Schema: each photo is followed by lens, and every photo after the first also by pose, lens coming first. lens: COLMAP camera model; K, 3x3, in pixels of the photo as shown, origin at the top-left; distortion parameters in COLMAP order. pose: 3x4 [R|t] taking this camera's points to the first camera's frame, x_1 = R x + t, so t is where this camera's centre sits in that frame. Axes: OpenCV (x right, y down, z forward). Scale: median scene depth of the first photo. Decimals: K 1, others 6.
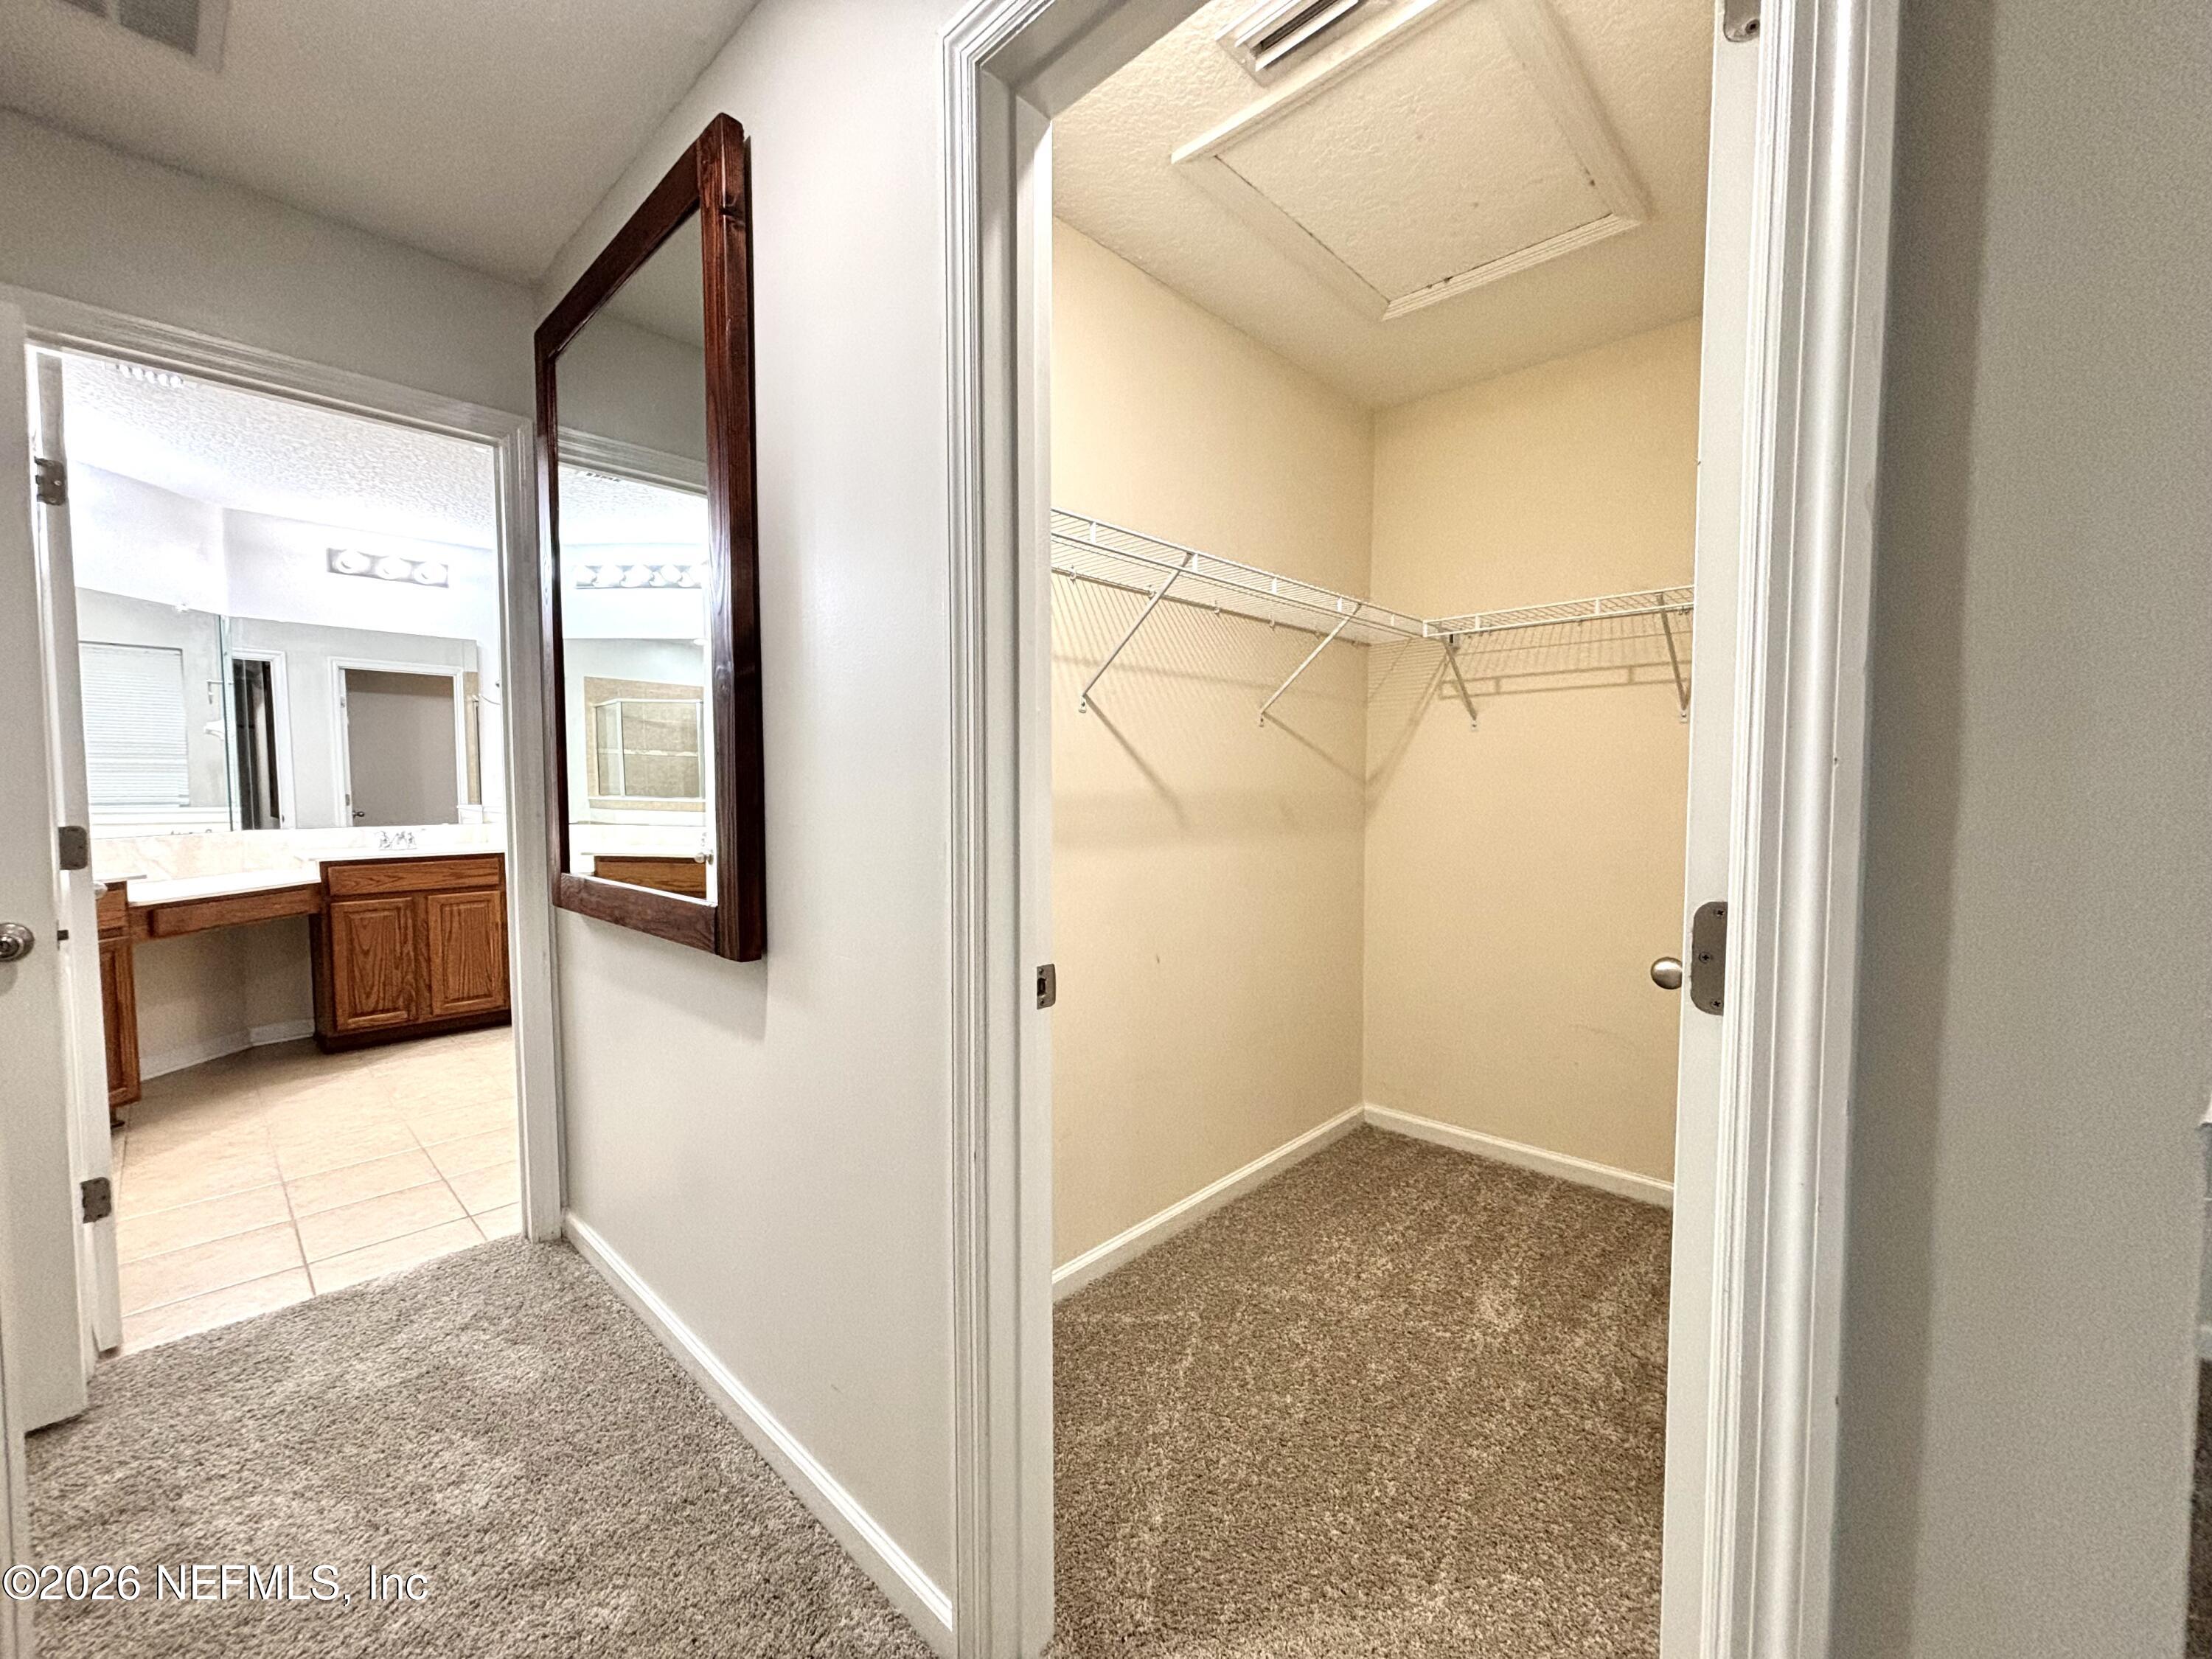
lens RADIAL K [[886.9, 0, 1102.2], [0, 886.9, 831.1], [0, 0, 1]] dist [0.002770, 0.000804]
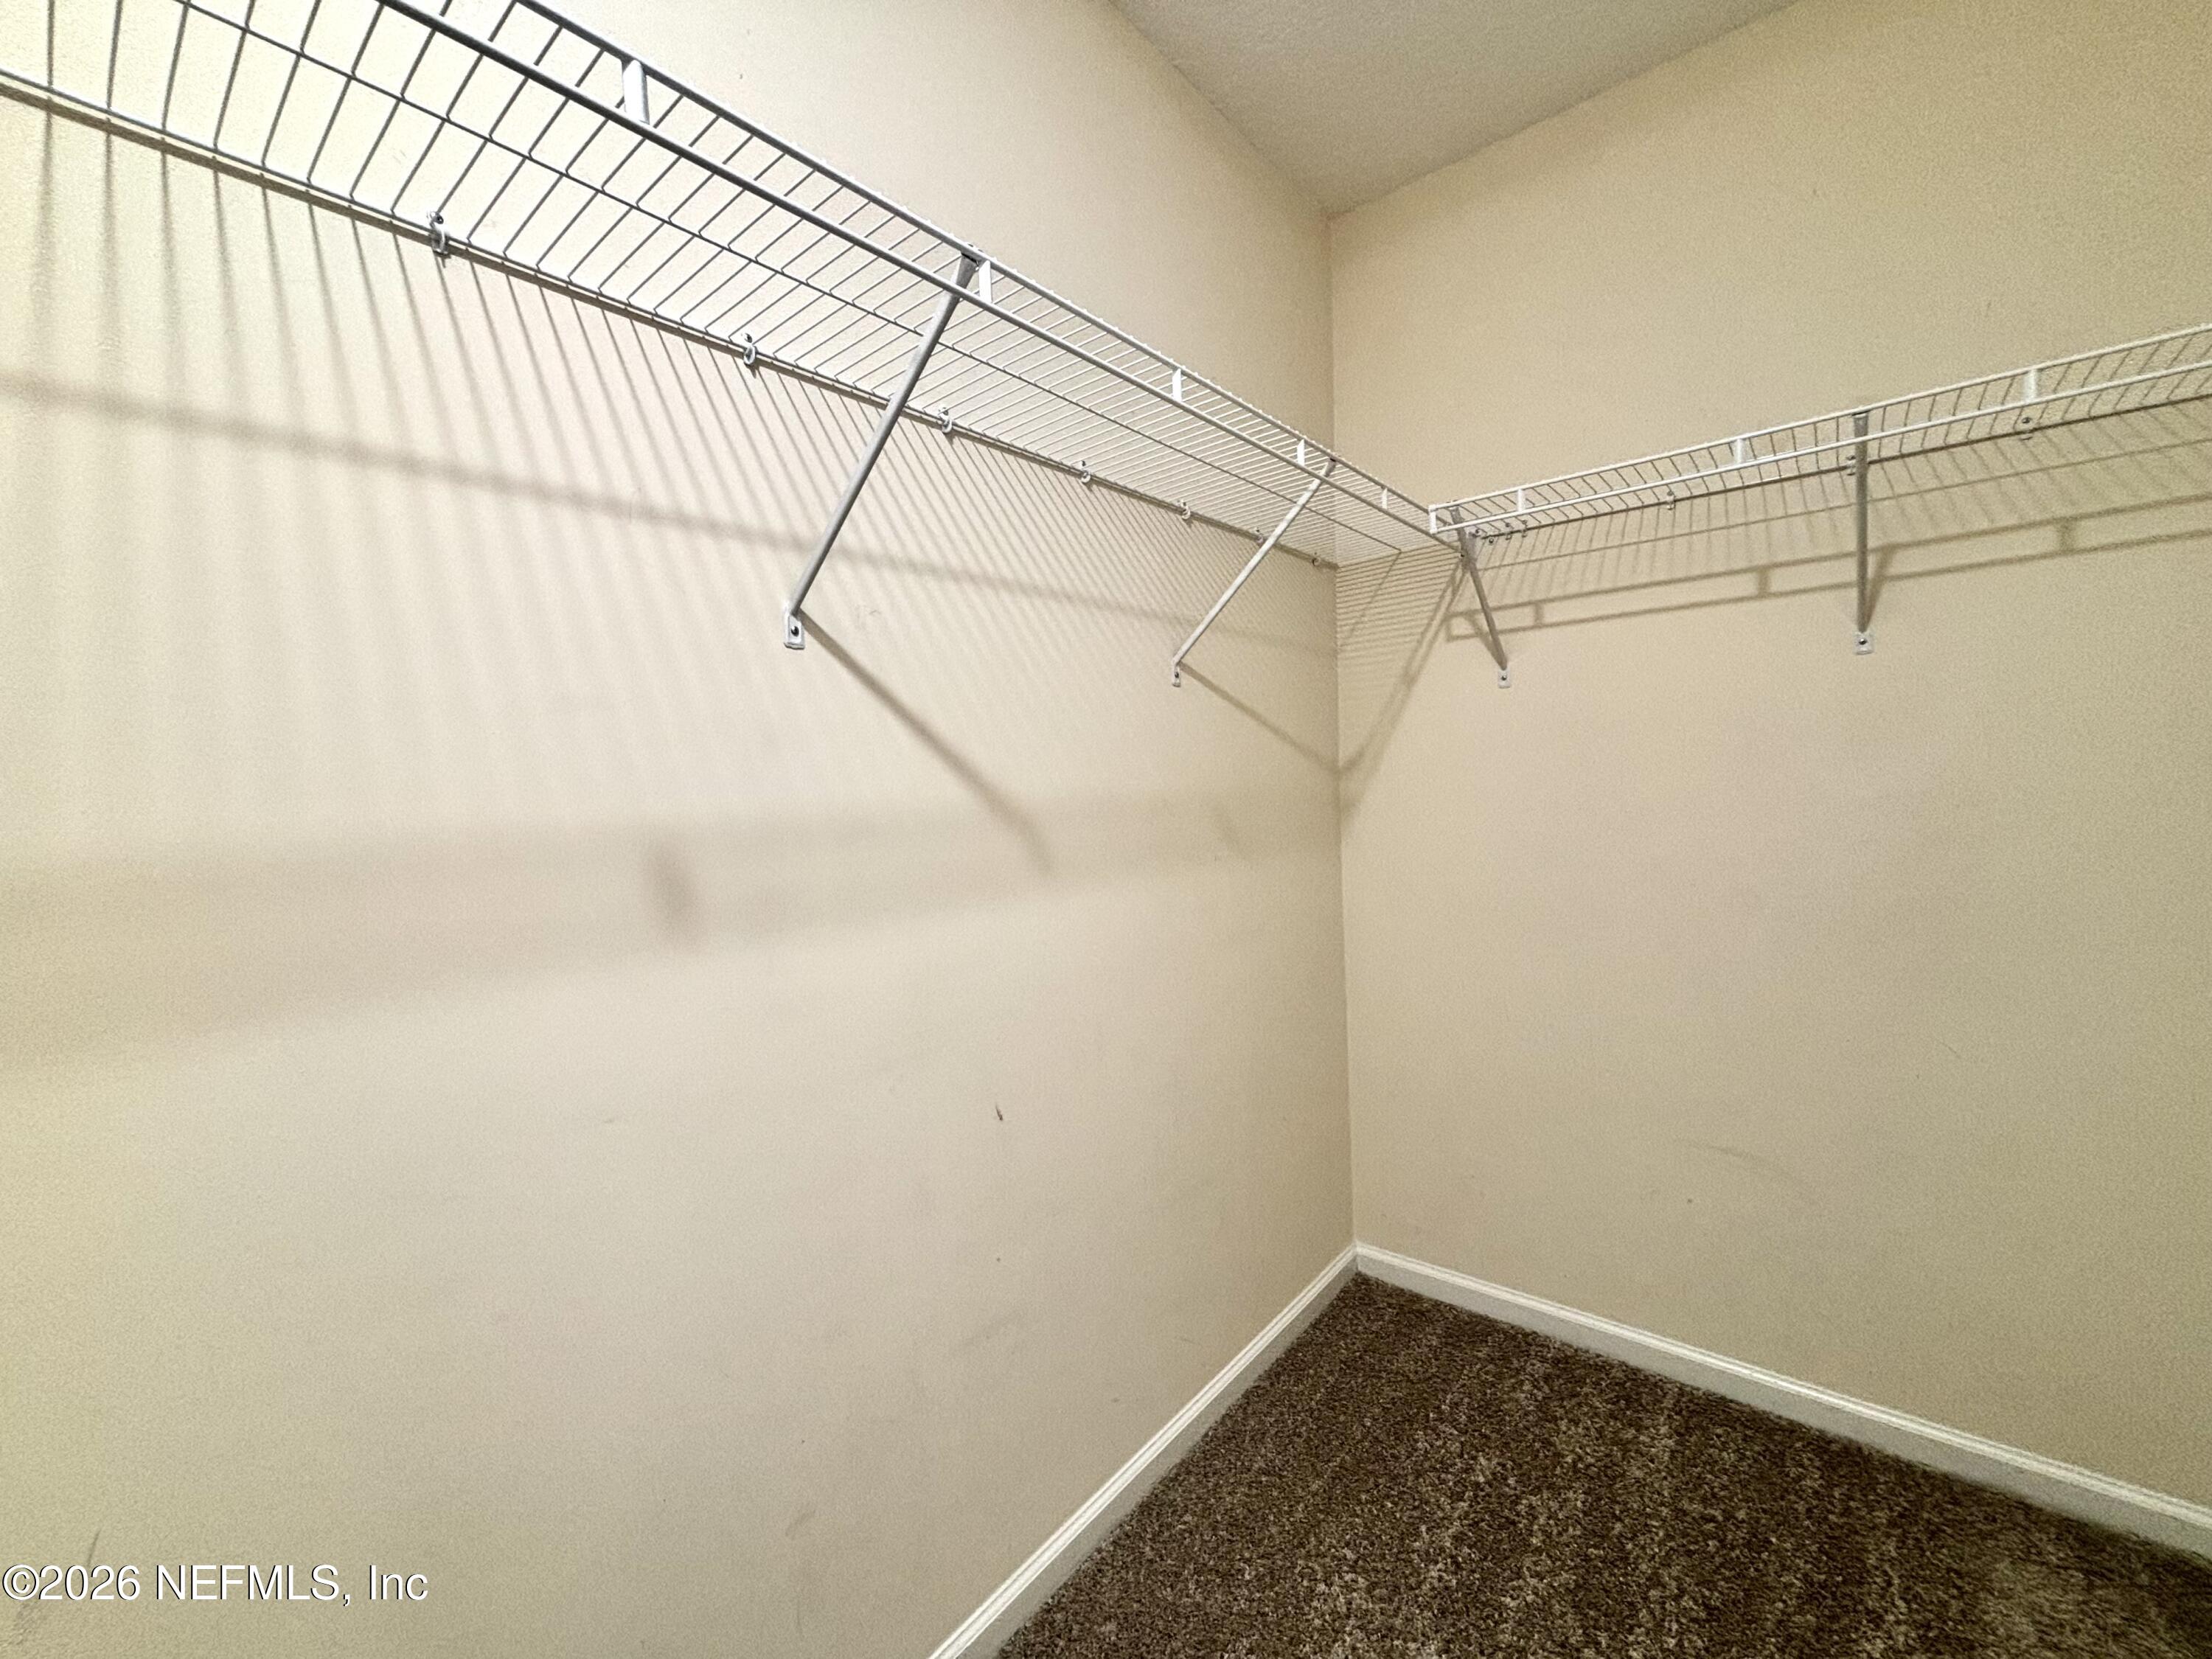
lens RADIAL K [[892.1, 0, 1101.1], [0, 892.1, 830.0], [0, 0, 1]] dist [0.001987, 0.000287]
pose [[0.997371, -0.041269, 0.059565, 0.085207], [0.041249, 0.999148, 0.001559, -0.021761], [-0.059579, 0.000902, 0.998223, 0.383421]]
